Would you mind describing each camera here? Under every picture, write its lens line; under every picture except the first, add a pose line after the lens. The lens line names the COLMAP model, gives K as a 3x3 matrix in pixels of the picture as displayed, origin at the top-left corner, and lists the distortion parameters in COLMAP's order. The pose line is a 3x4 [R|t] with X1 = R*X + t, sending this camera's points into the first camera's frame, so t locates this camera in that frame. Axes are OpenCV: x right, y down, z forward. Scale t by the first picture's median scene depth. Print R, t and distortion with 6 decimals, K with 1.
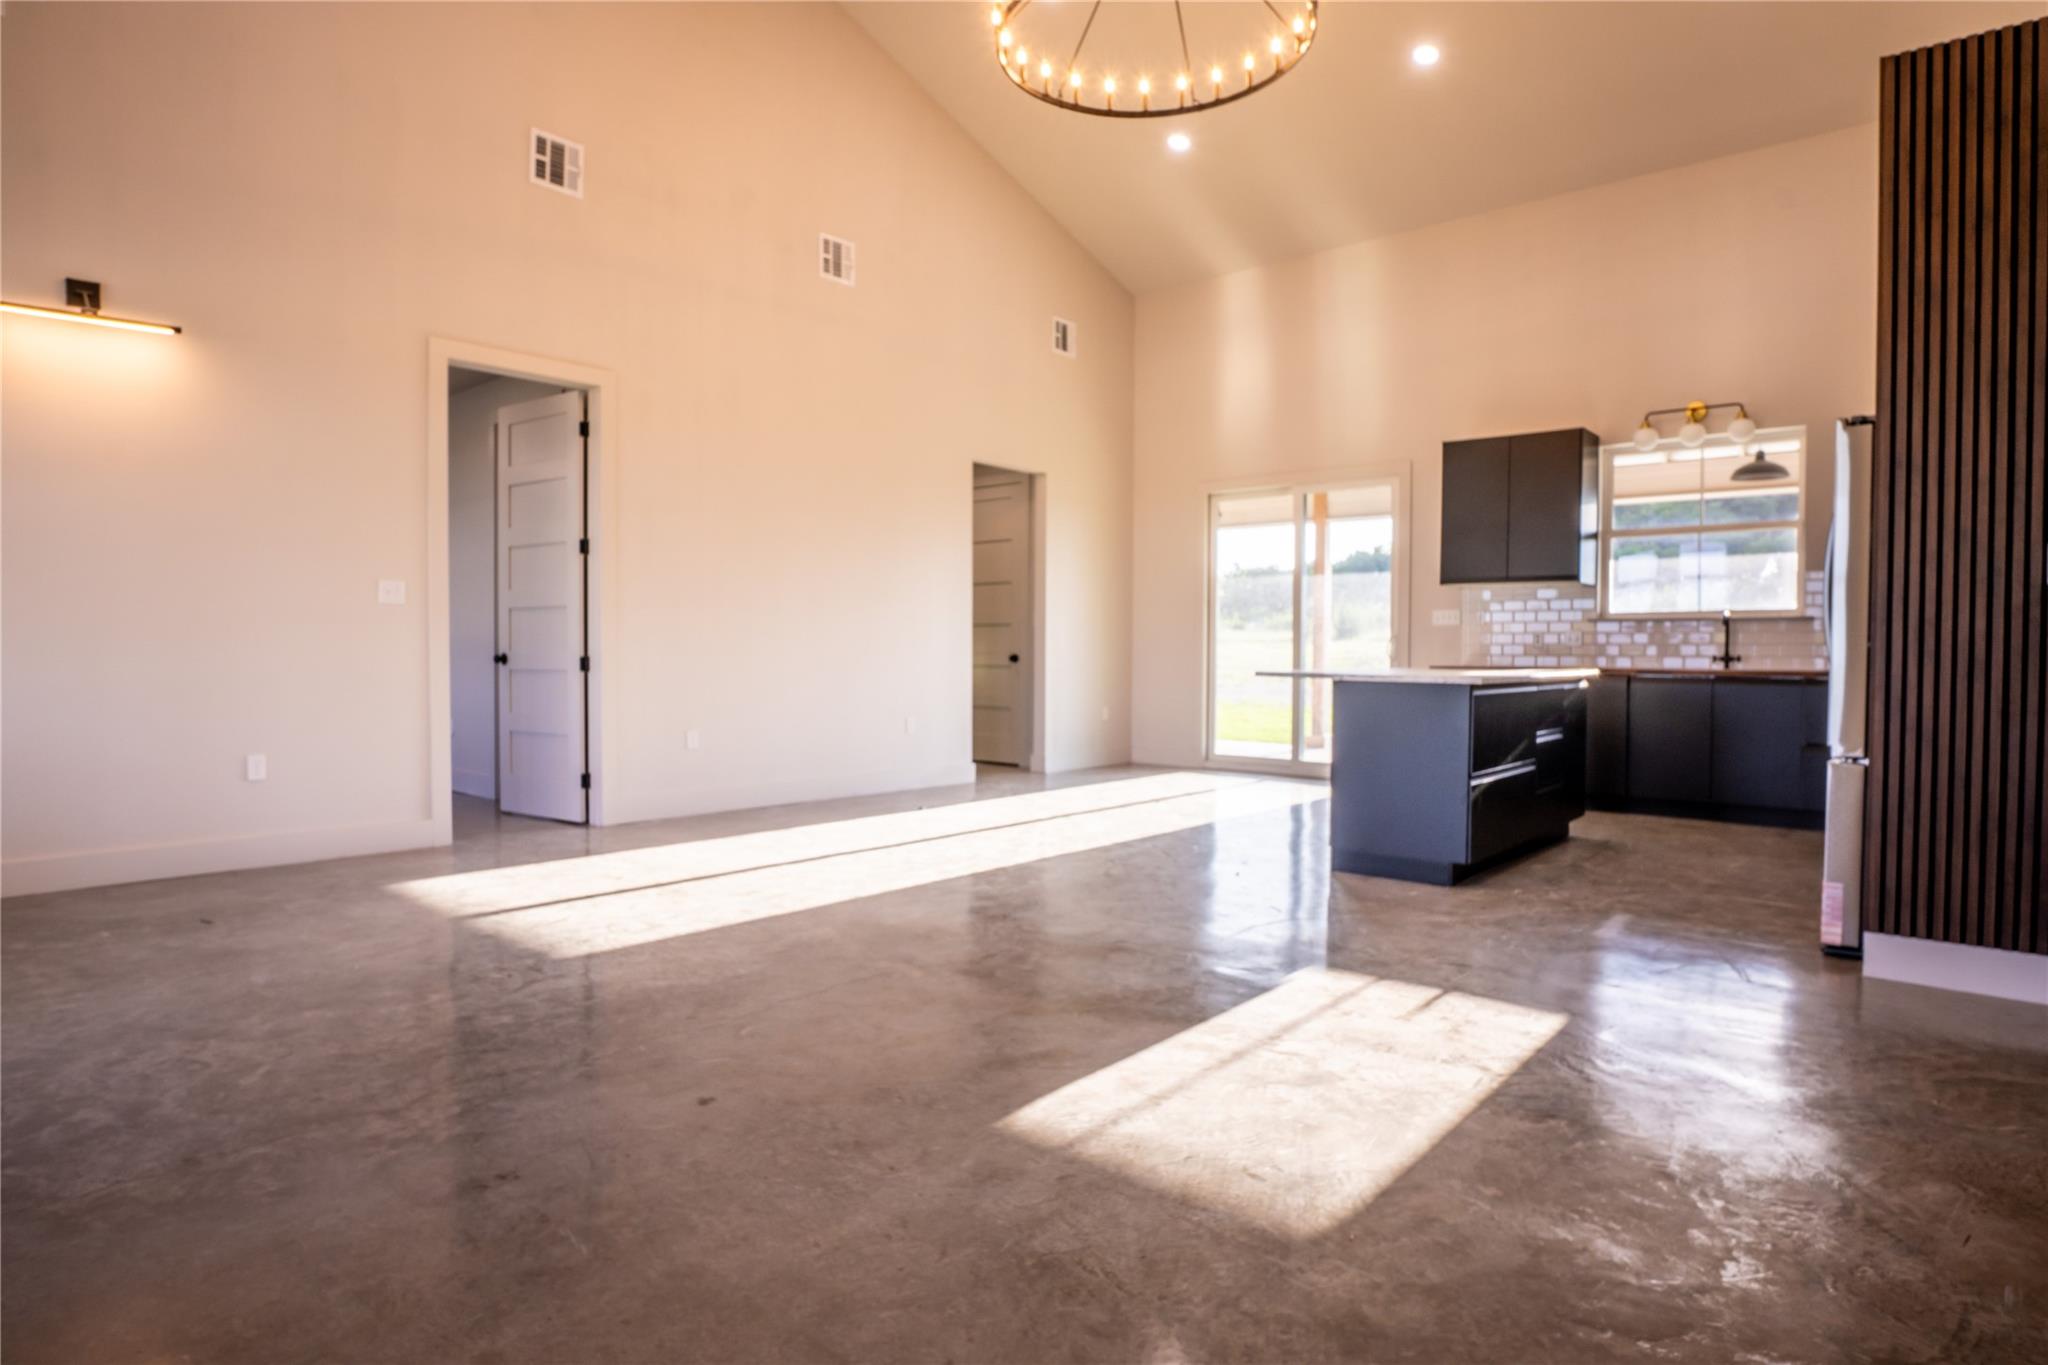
lens RADIAL K [[1103.3, 0, 1023.7], [0, 1103.3, 675.2], [0, 0, 1]] dist [-0.032860, 0.000375]
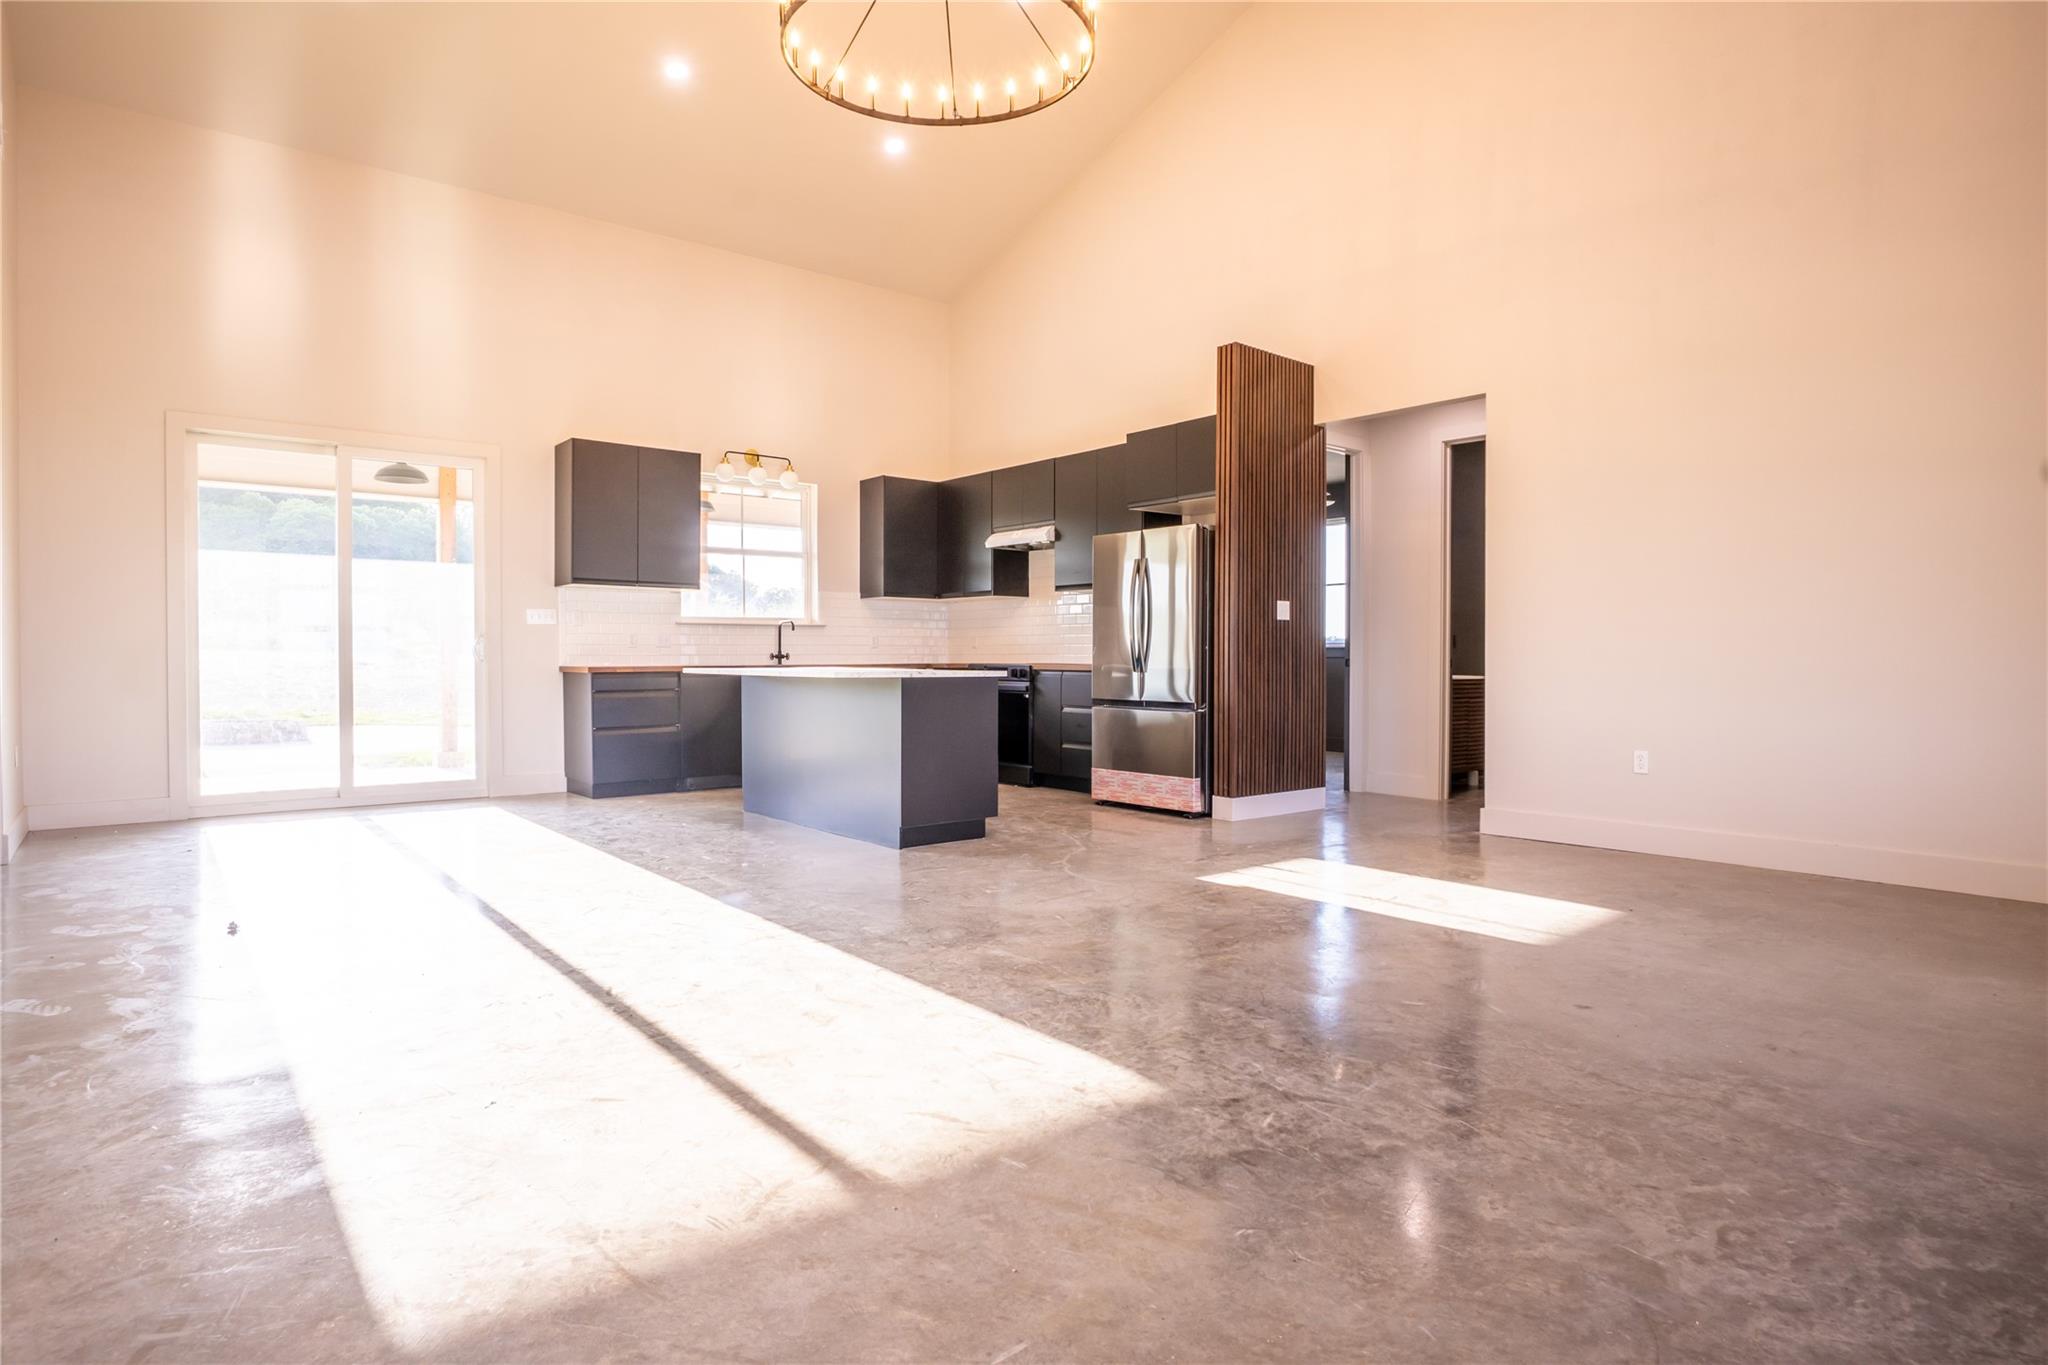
lens RADIAL K [[1103.3, 0, 1007.1], [0, 1103.3, 690.7], [0, 0, 1]] dist [-0.032860, 0.000375]
pose [[0.181791, -0.038352, 0.982589, -0.576053], [0.024080, 0.999113, 0.034542, -0.013293], [-0.983042, 0.017381, 0.182554, 0.498770]]
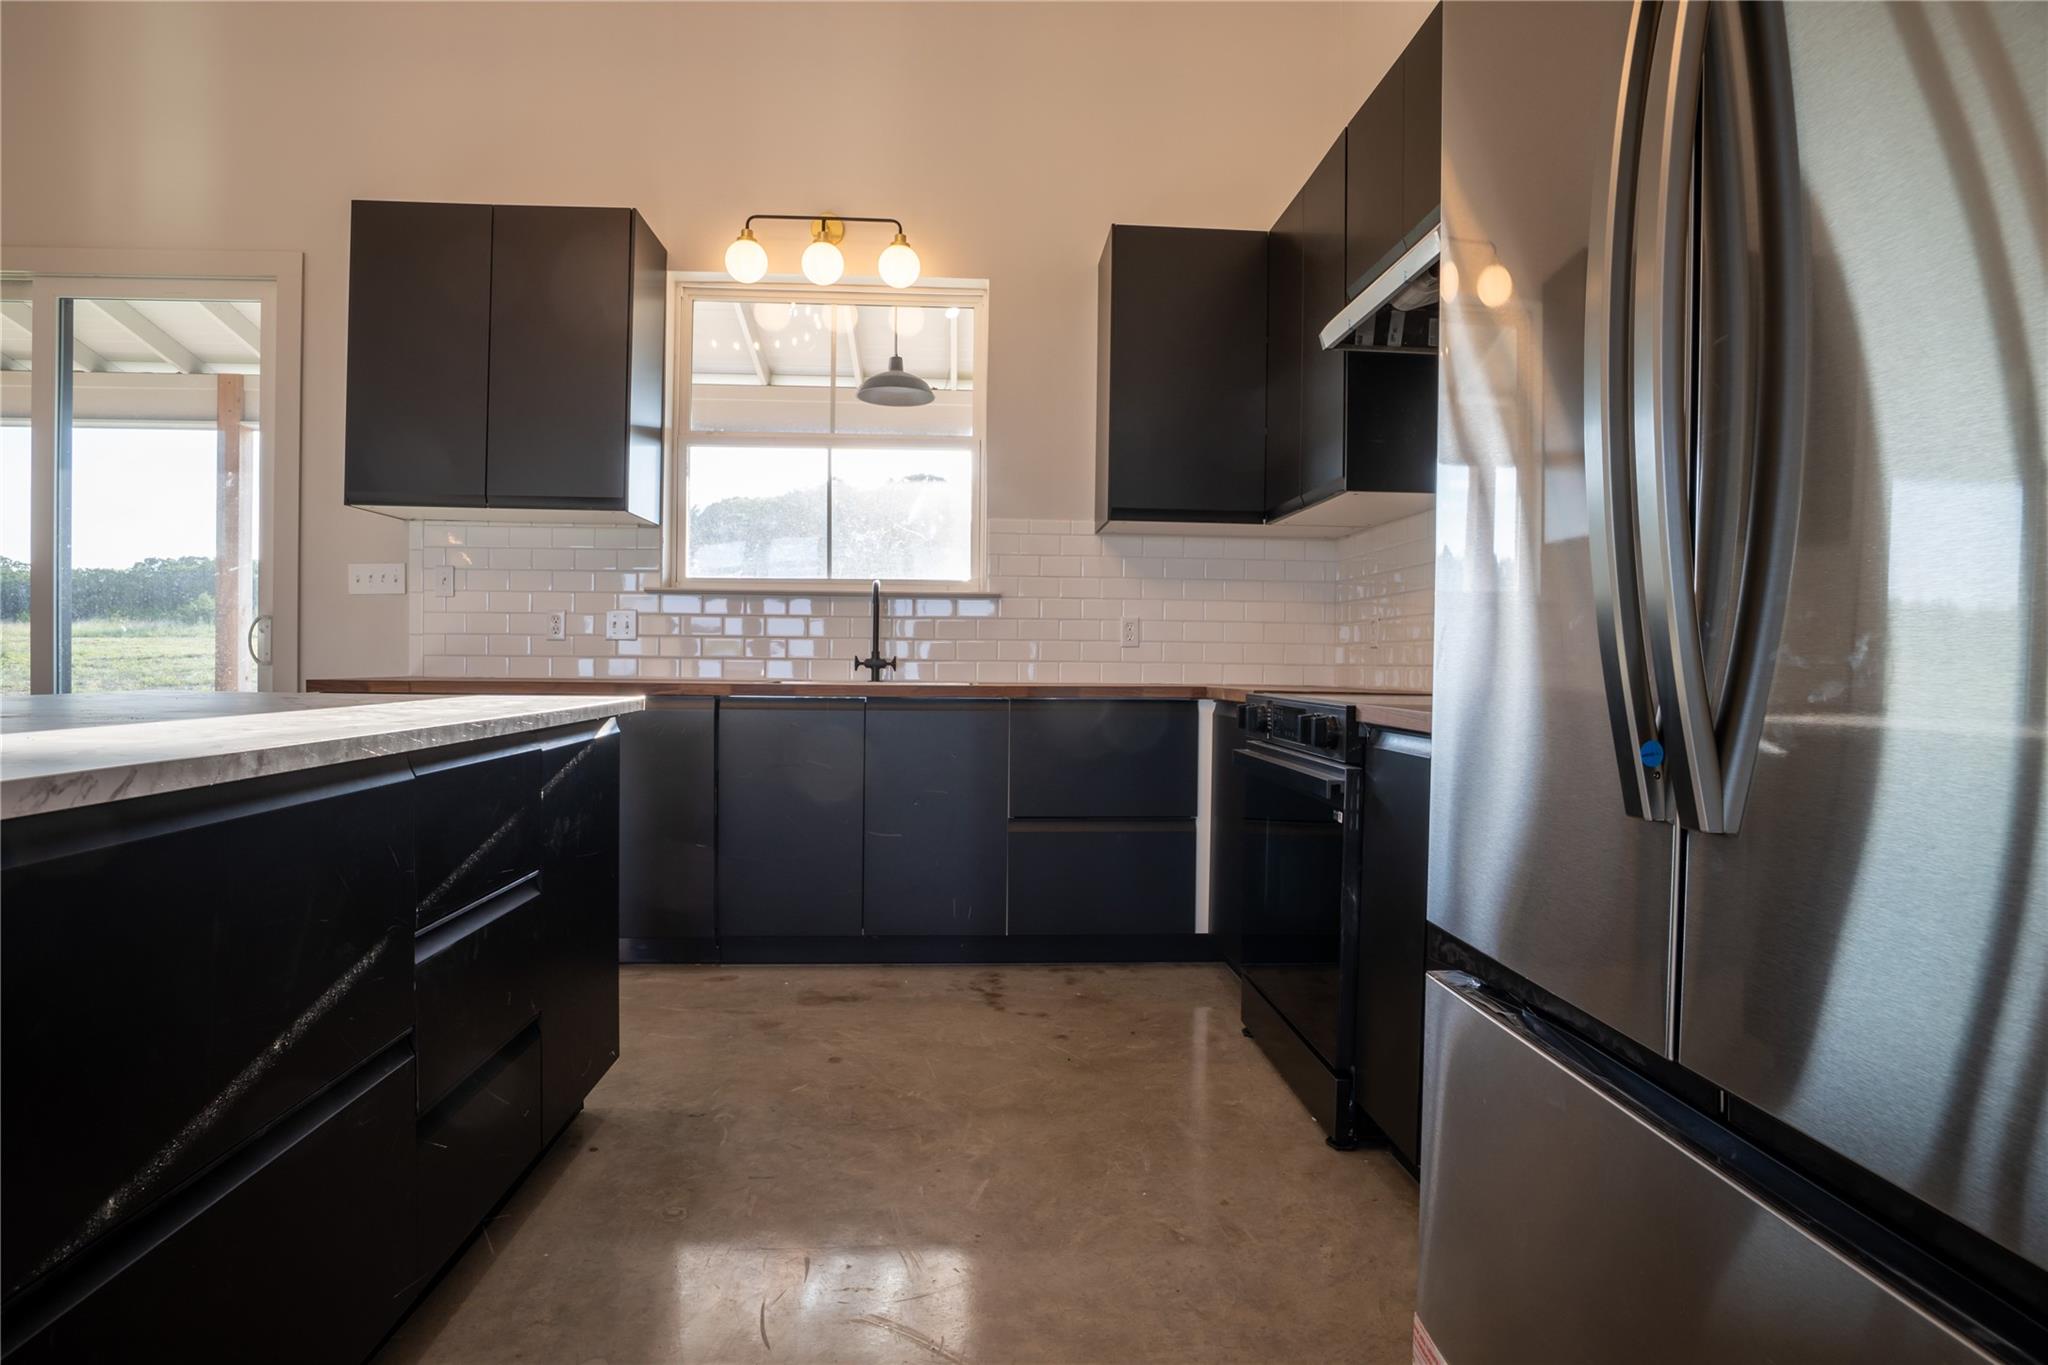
lens RADIAL K [[1103.3, 0, 1014.7], [0, 1103.3, 681.0], [0, 0, 1]] dist [-0.032860, 0.000375]
pose [[0.717484, -0.010296, 0.696499, 0.293510], [0.008768, 0.999945, 0.005750, -0.008515], [-0.696520, 0.001981, 0.717535, 0.530791]]
